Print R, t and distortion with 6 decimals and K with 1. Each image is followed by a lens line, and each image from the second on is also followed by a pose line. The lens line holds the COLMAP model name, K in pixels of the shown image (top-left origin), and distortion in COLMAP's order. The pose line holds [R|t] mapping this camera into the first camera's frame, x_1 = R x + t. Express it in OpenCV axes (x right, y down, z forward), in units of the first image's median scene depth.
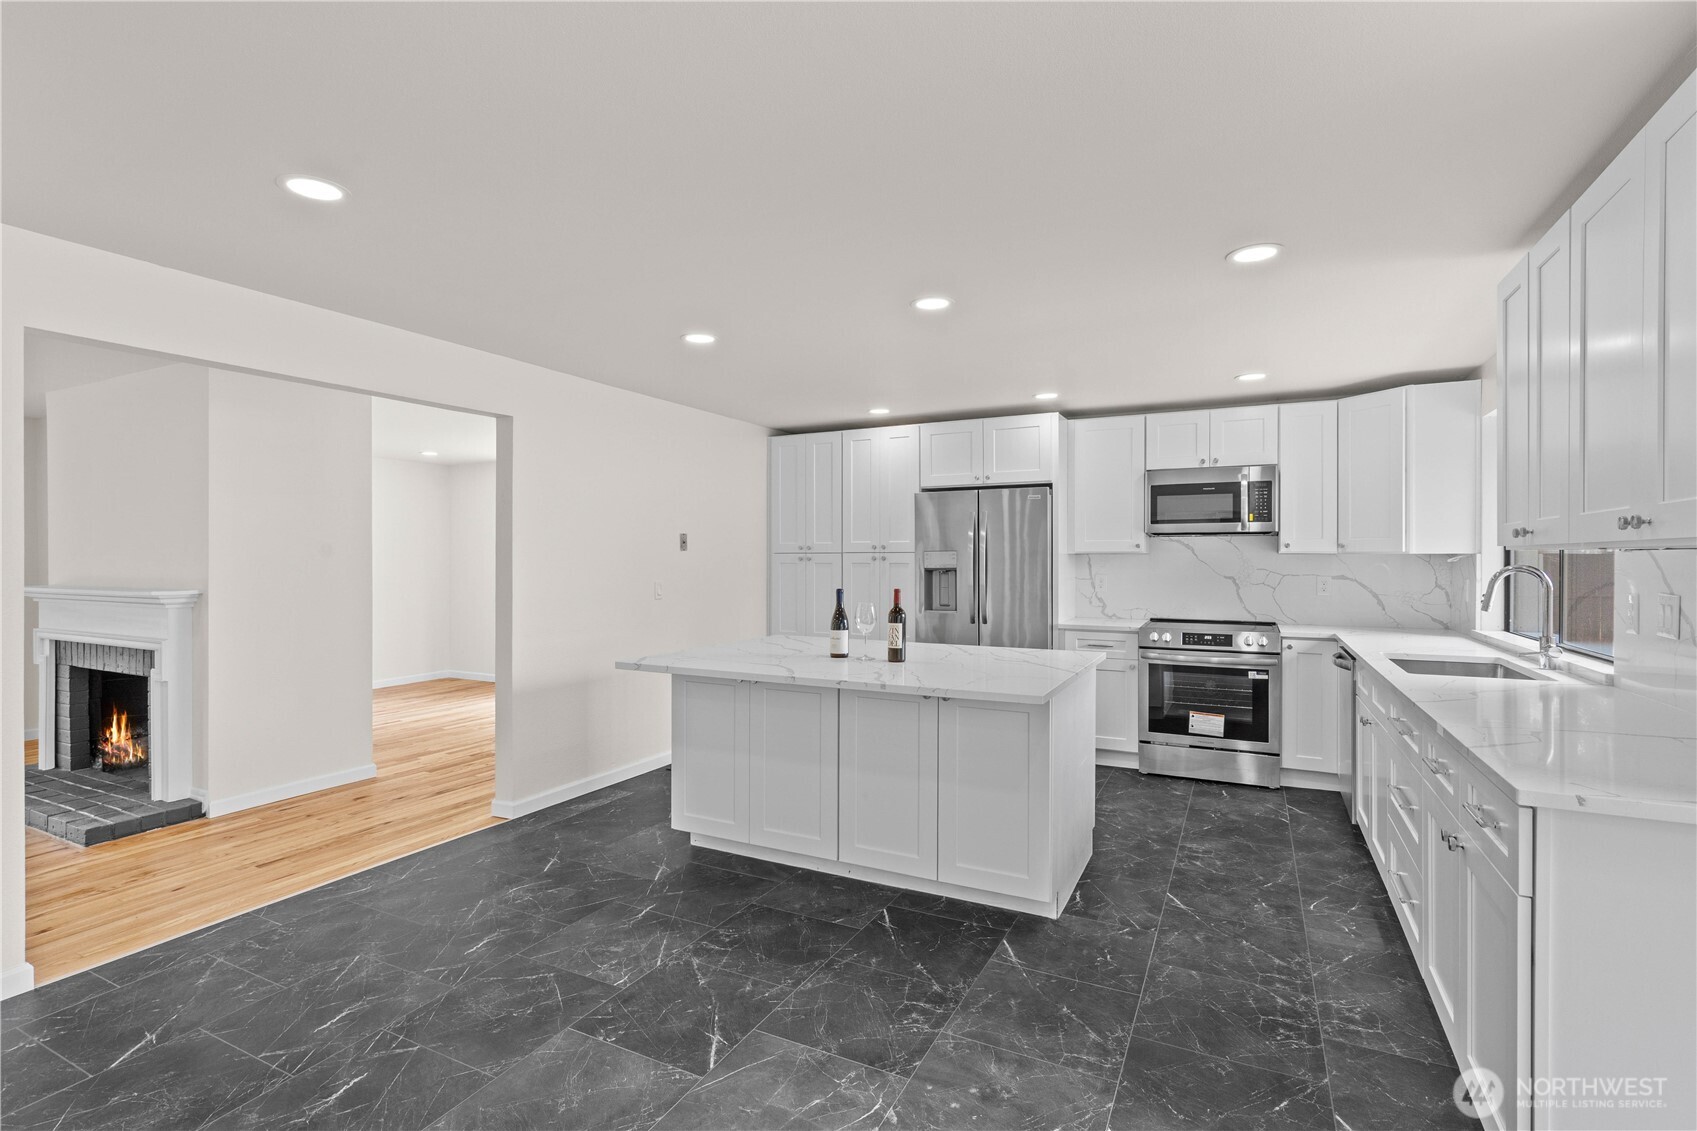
lens RADIAL K [[812.6, 0, 814.7], [0, 812.6, 560.8], [0, 0, 1]] dist [-0.001909, -0.000037]
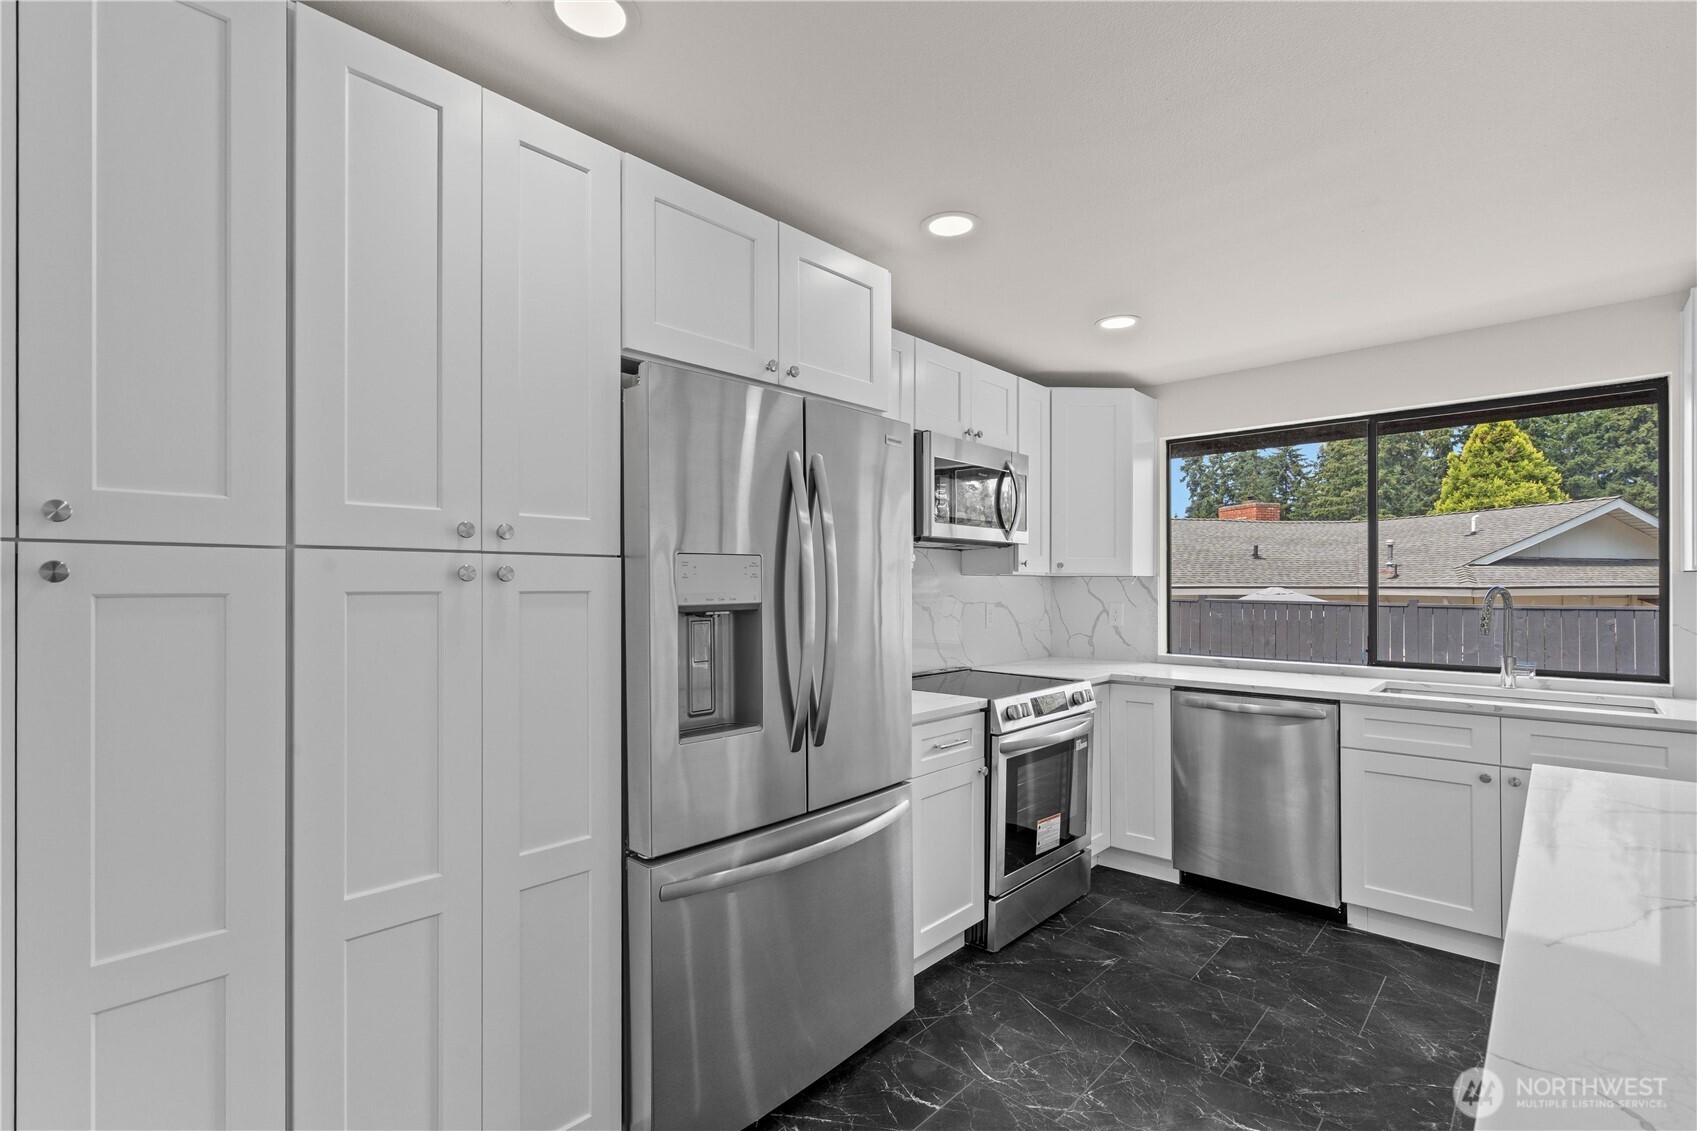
lens RADIAL K [[774.5, 0, 840.5], [0, 774.5, 583.0], [0, 0, 1]] dist [-0.000502, 0.000233]
pose [[0.257465, 0.003749, 0.966280, -0.164127], [0.003960, 0.999980, -0.004935, 0.002054], [-0.966280, 0.005097, 0.257445, 1.003031]]
